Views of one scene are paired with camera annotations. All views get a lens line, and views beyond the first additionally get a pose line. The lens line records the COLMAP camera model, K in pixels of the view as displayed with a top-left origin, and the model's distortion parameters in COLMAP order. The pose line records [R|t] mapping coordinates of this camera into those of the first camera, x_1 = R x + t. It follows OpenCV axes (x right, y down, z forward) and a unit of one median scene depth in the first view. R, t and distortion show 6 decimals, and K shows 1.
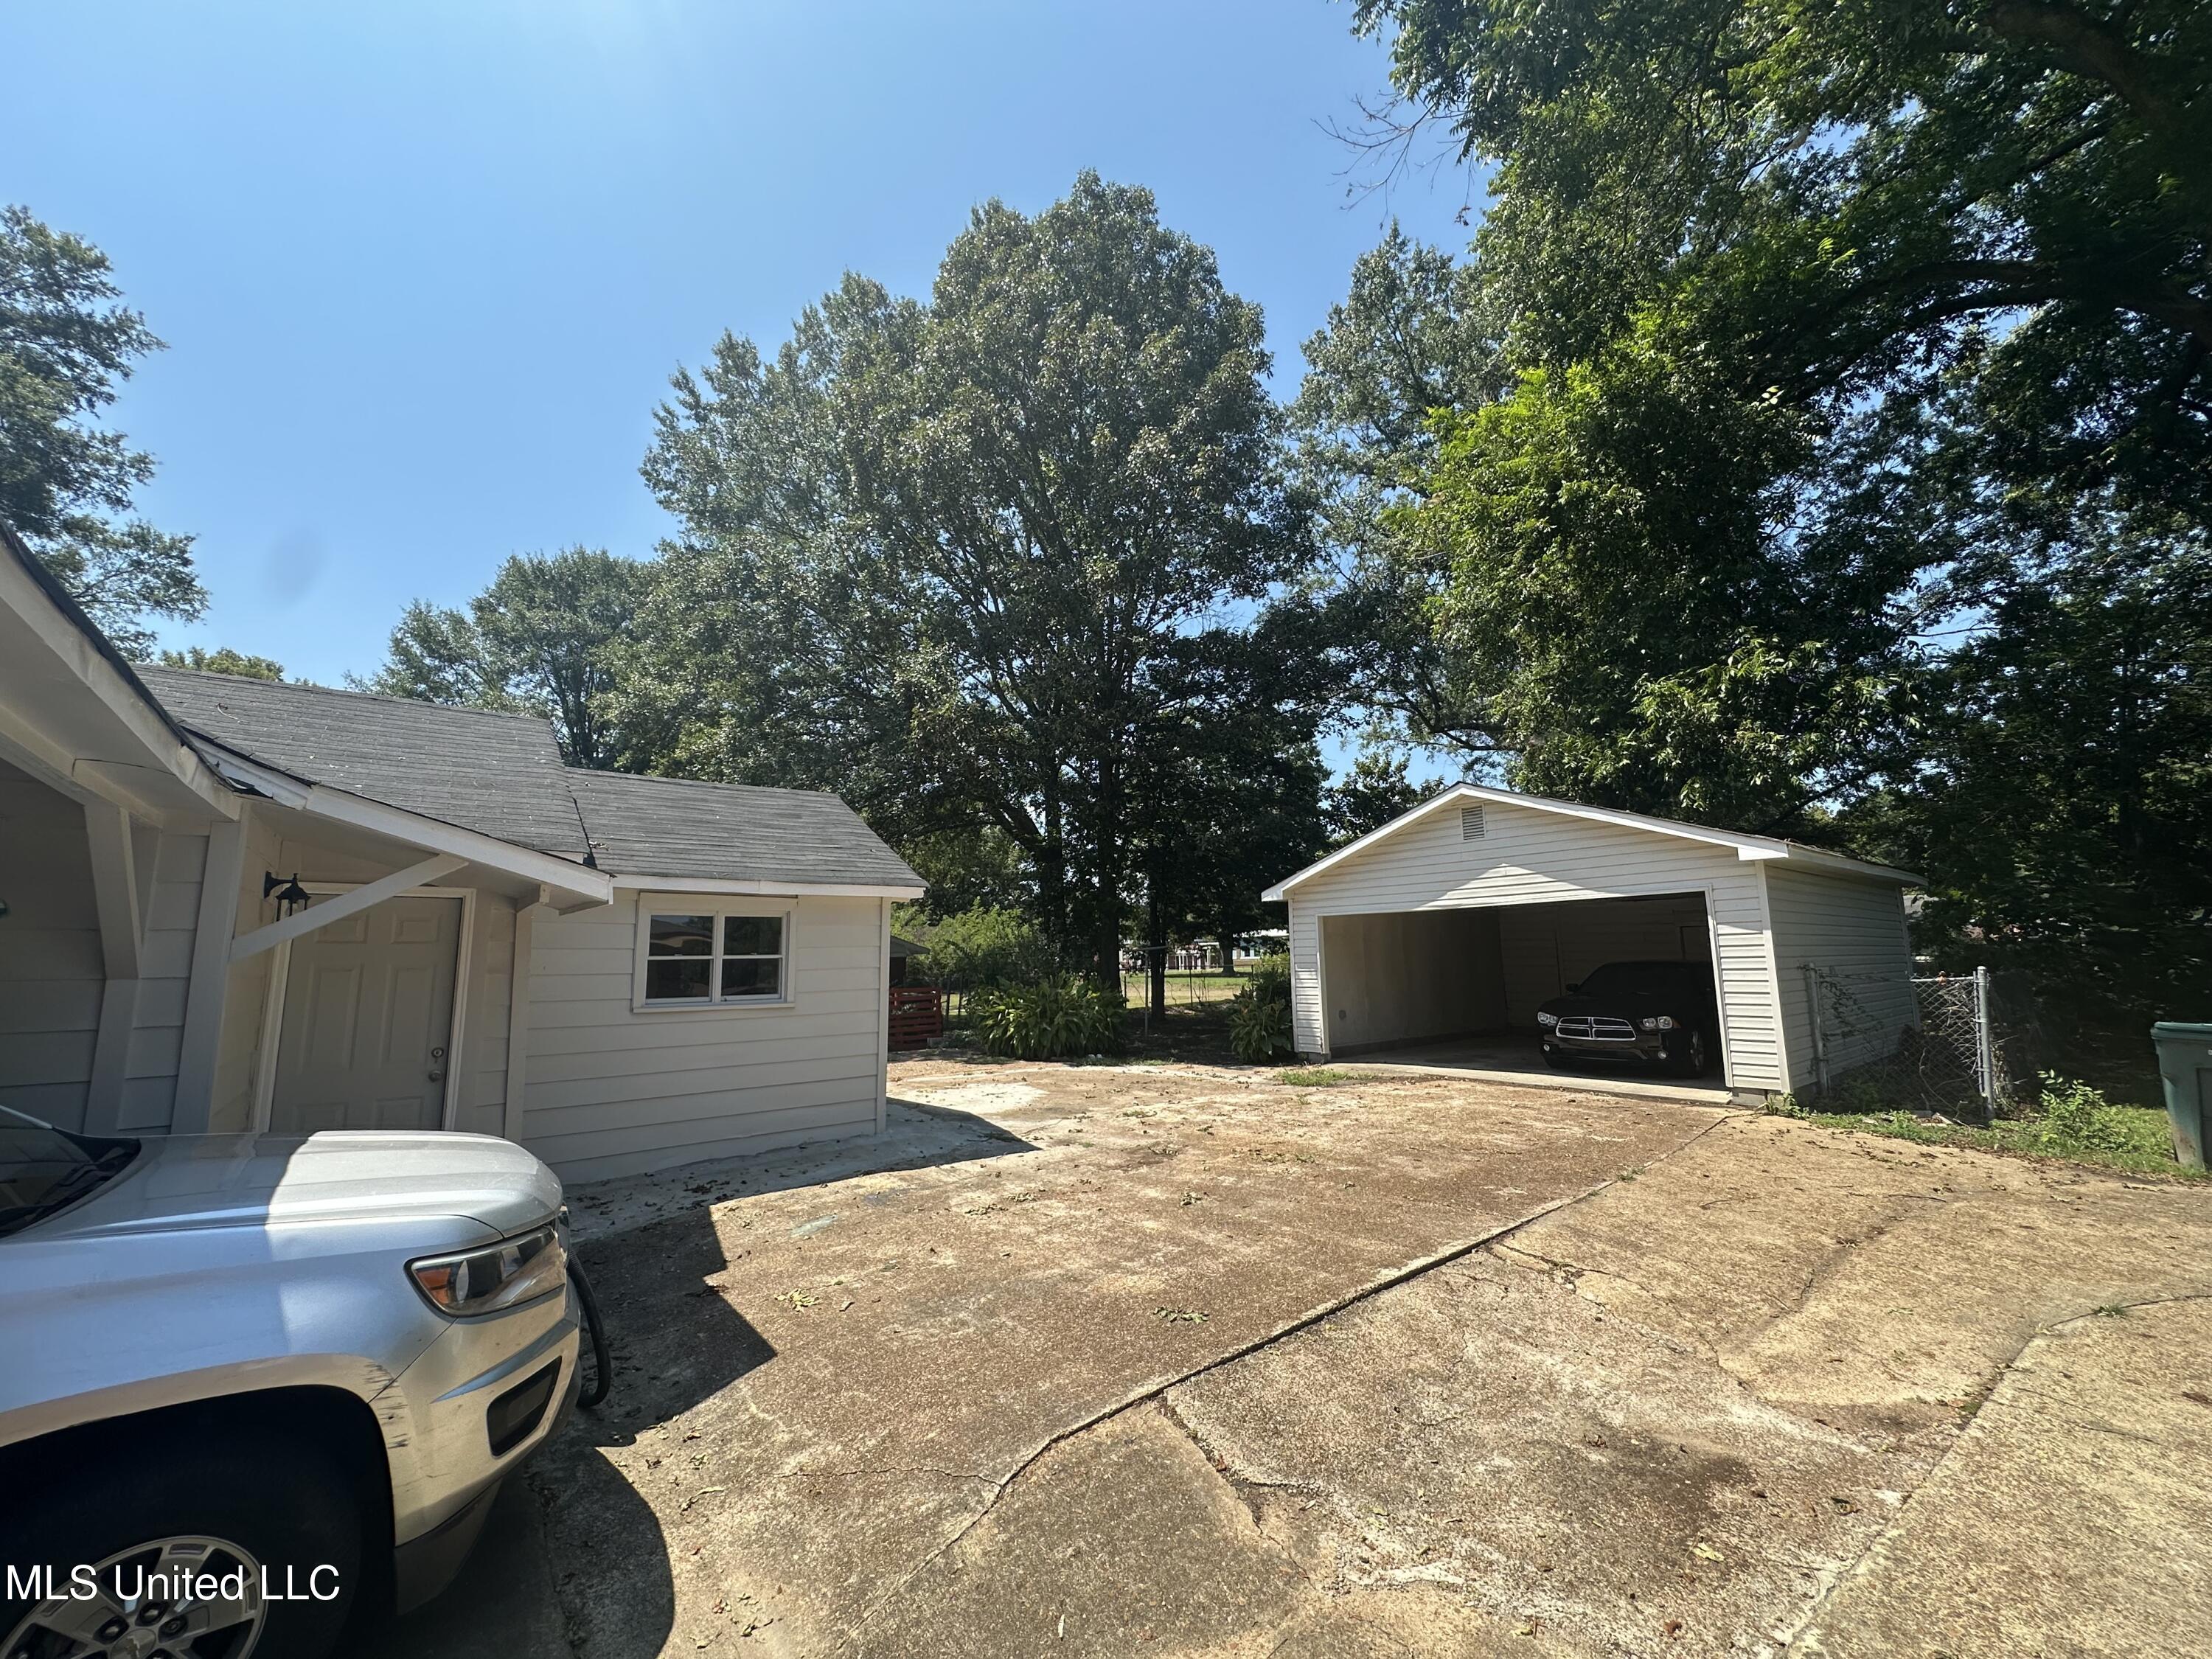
lens RADIAL K [[894.2, 0, 1106.0], [0, 894.2, 829.5], [0, 0, 1]] dist [-0.000322, -0.000032]
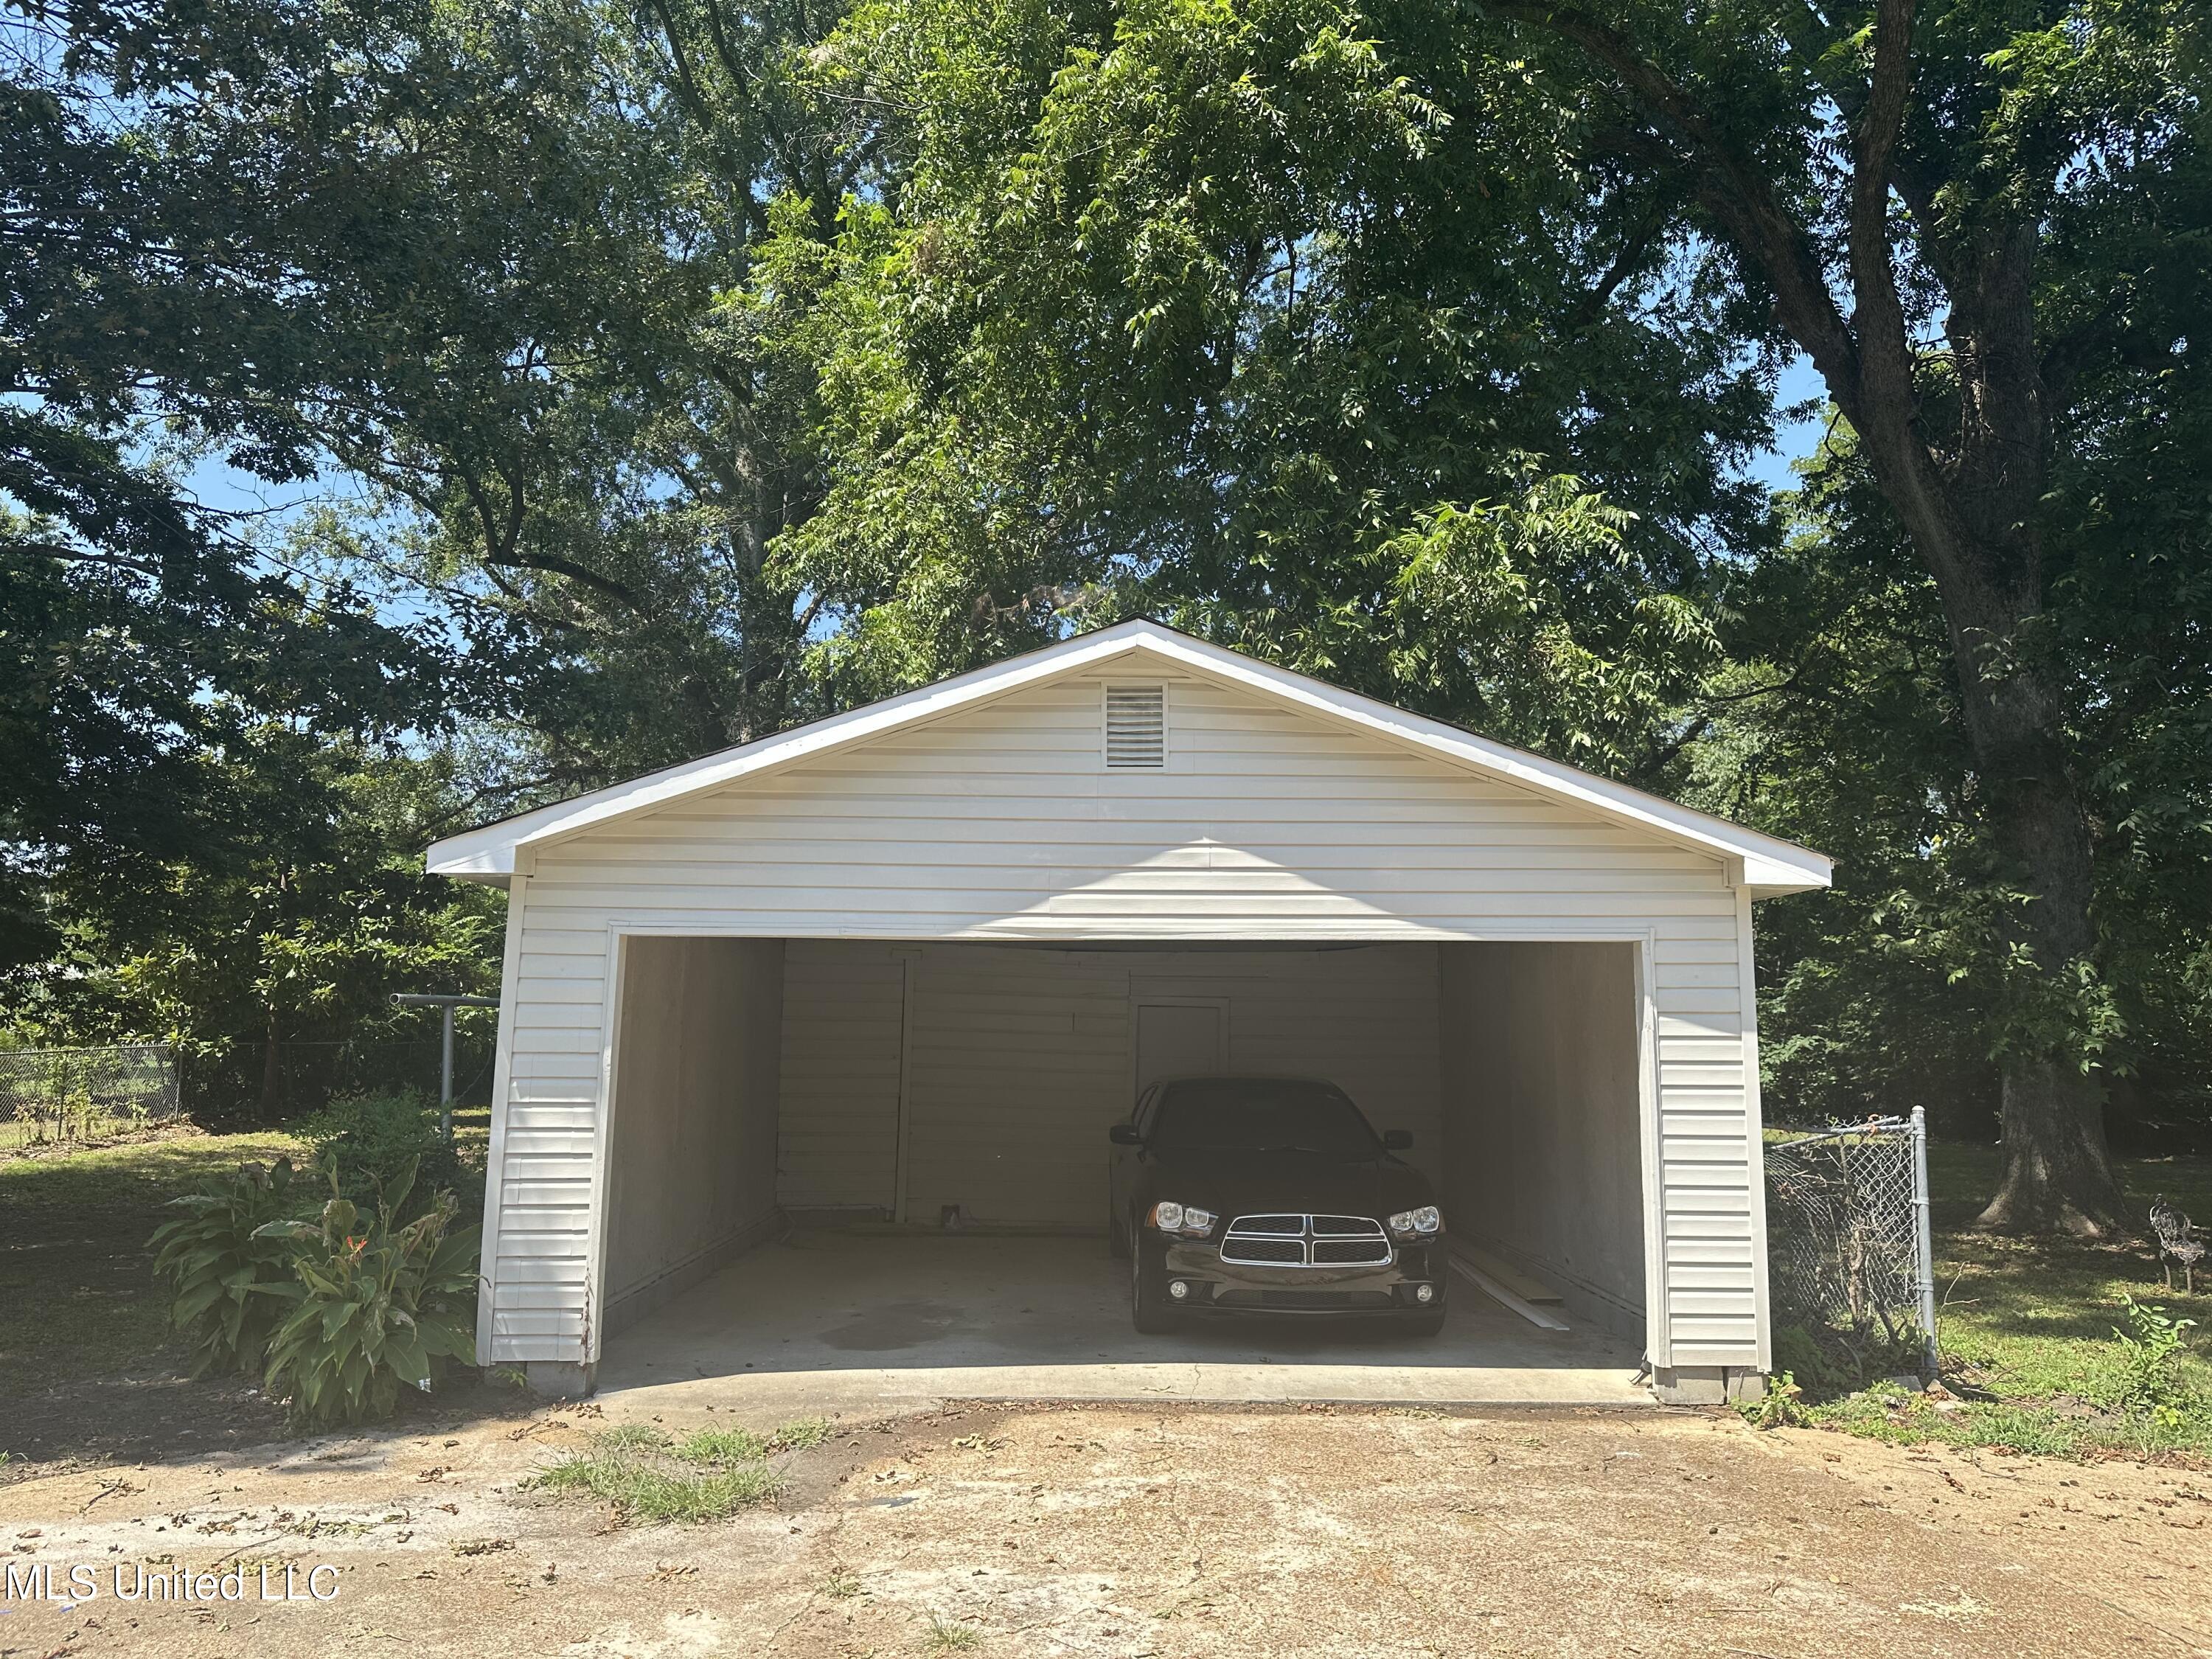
lens RADIAL K [[1544.7, 0, 1102.2], [0, 1544.7, 837.8], [0, 0, 1]] dist [0.106167, -0.150336]
pose [[0.617646, 0.123682, 0.776670, -0.124912], [-0.133342, 0.989727, -0.051571, 0.082837], [-0.775070, -0.071710, 0.627793, 0.623438]]
